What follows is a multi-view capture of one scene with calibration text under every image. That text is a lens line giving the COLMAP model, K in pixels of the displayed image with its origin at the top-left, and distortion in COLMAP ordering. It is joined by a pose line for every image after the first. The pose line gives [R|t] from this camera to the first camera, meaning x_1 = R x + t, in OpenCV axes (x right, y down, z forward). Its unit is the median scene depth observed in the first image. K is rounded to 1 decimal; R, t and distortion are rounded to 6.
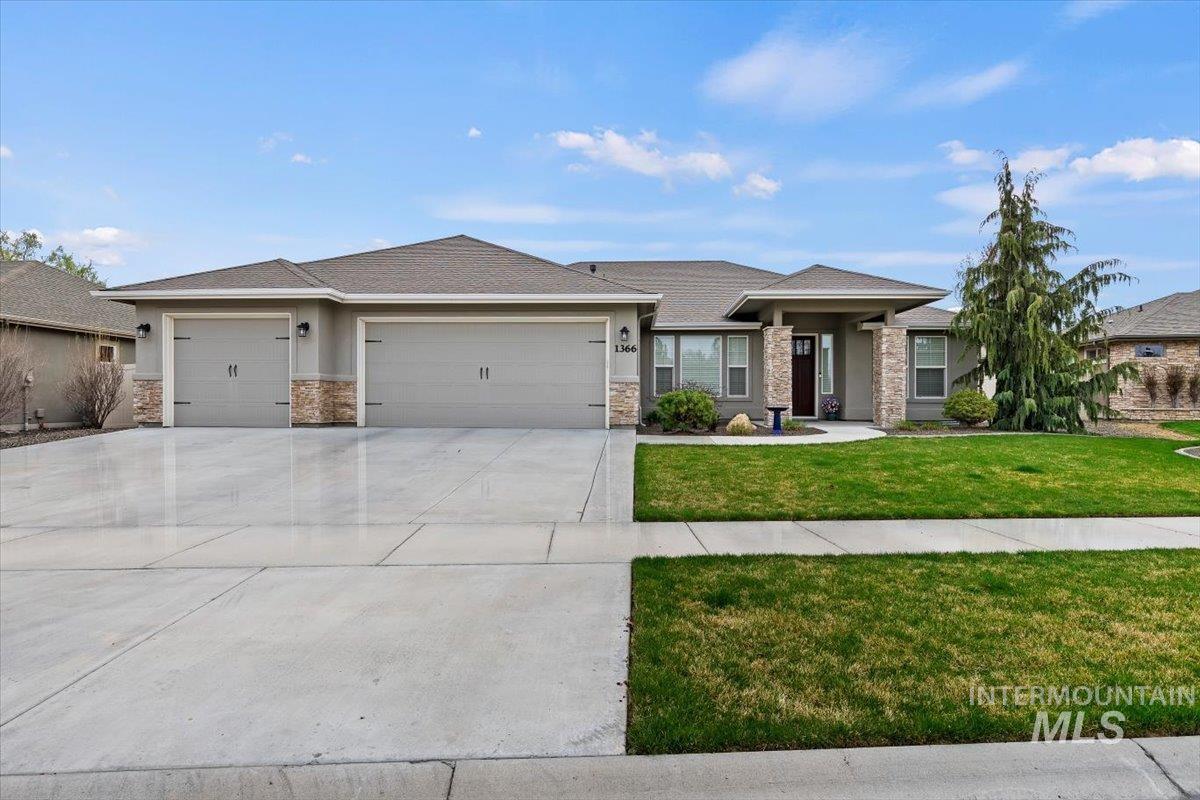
lens RADIAL K [[592.5, 0, 602.8], [0, 592.5, 400.6], [0, 0, 1]] dist [0.000330, 0.000299]
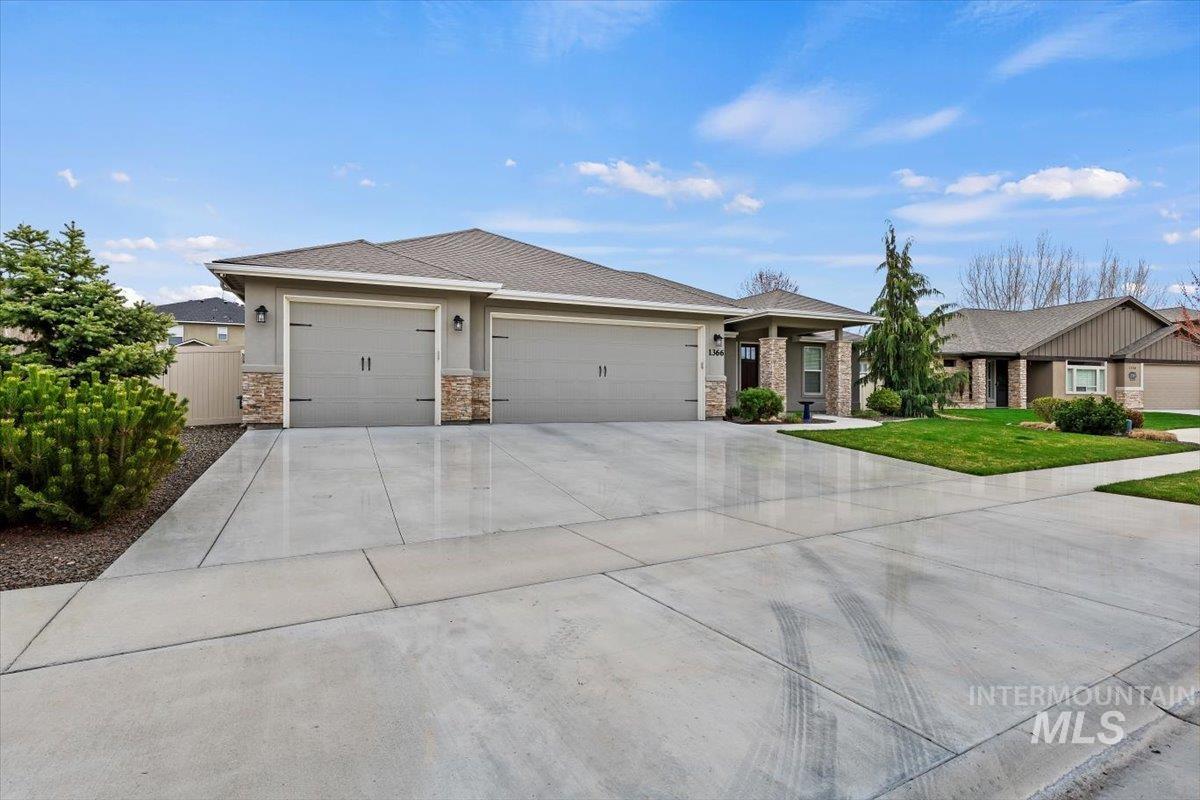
lens RADIAL K [[592.5, 0, 596.9], [0, 592.5, 398.2], [0, 0, 1]] dist [0.000330, 0.000299]
pose [[0.897390, -0.002788, 0.441230, -0.685269], [0.001431, 0.999993, 0.003408, -0.000882], [-0.441237, -0.002427, 0.897388, 0.037199]]
